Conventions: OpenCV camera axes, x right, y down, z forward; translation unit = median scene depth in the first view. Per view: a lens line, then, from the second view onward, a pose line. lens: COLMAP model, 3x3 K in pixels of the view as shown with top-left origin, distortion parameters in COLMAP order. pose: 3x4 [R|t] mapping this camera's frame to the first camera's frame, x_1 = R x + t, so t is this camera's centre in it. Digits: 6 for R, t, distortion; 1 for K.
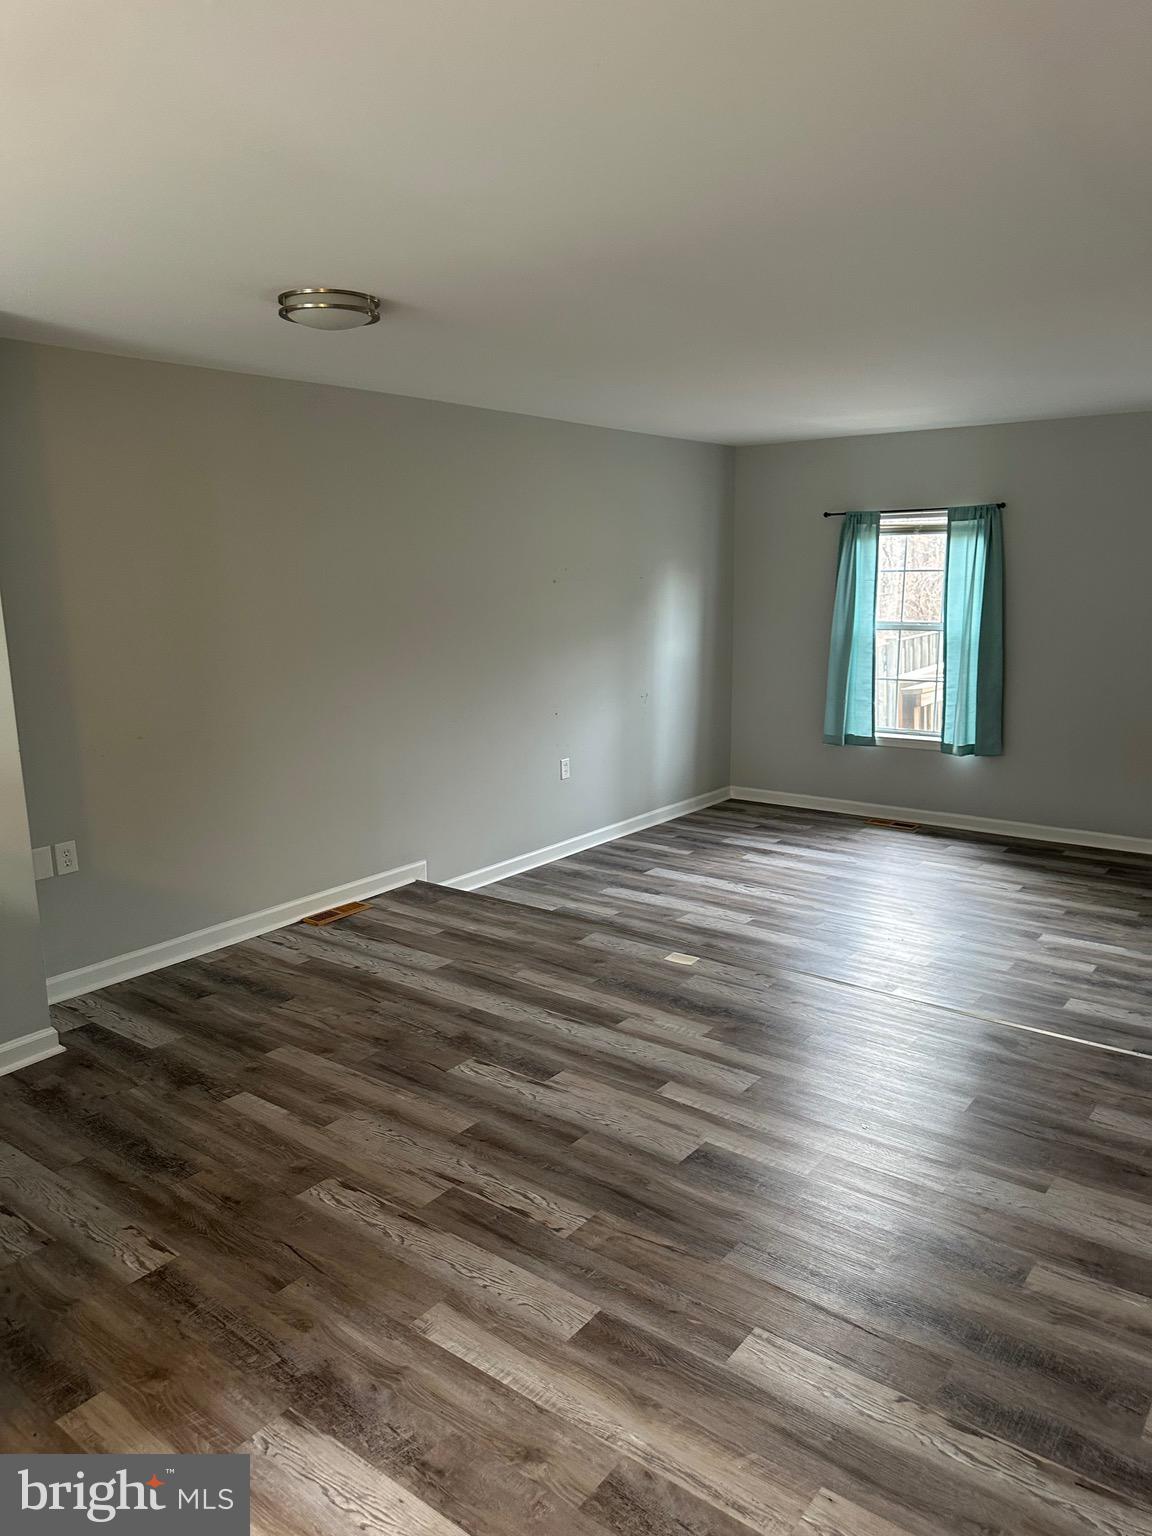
lens RADIAL K [[1109.5, 0, 576.0], [0, 1109.5, 768.0], [0, 0, 1]] dist [0.091340, -0.099655]
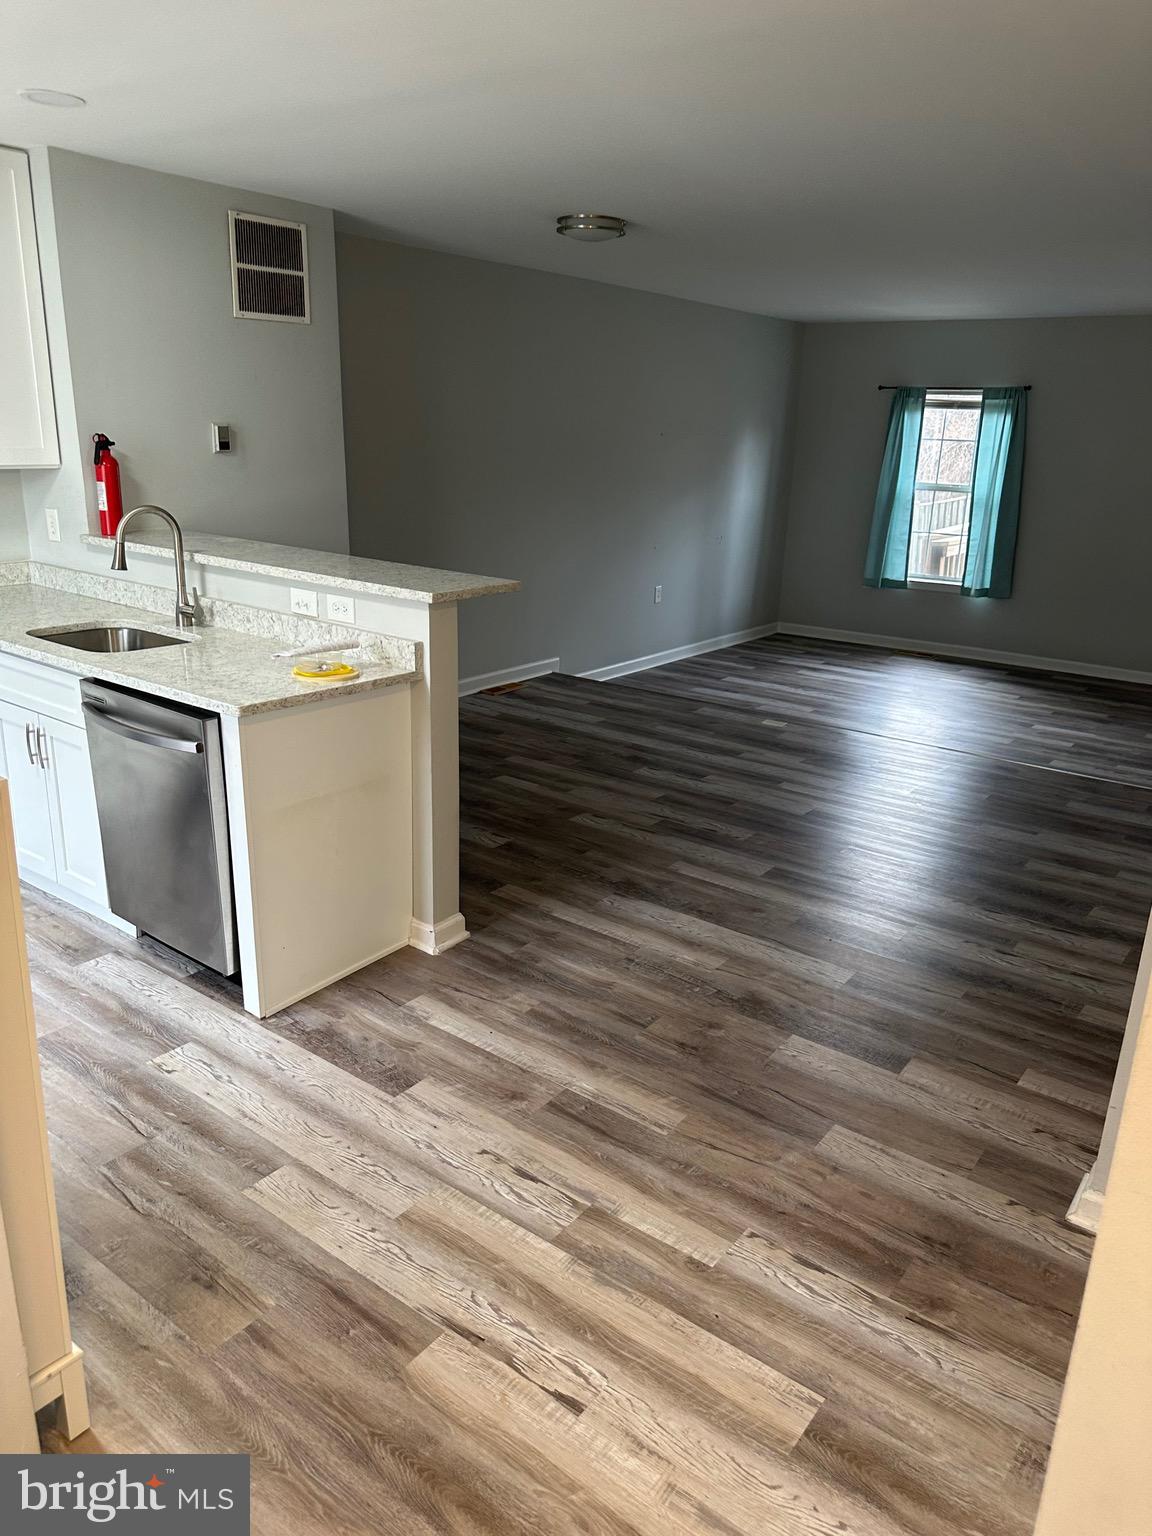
lens RADIAL K [[1105.6, 0, 576.0], [0, 1105.6, 768.0], [0, 0, 1]] dist [0.173246, -0.329720]
pose [[0.998992, 0.038436, 0.023173, -0.144444], [-0.040802, 0.992850, 0.112177, 0.067133], [-0.018696, -0.113009, 0.993418, -0.294763]]
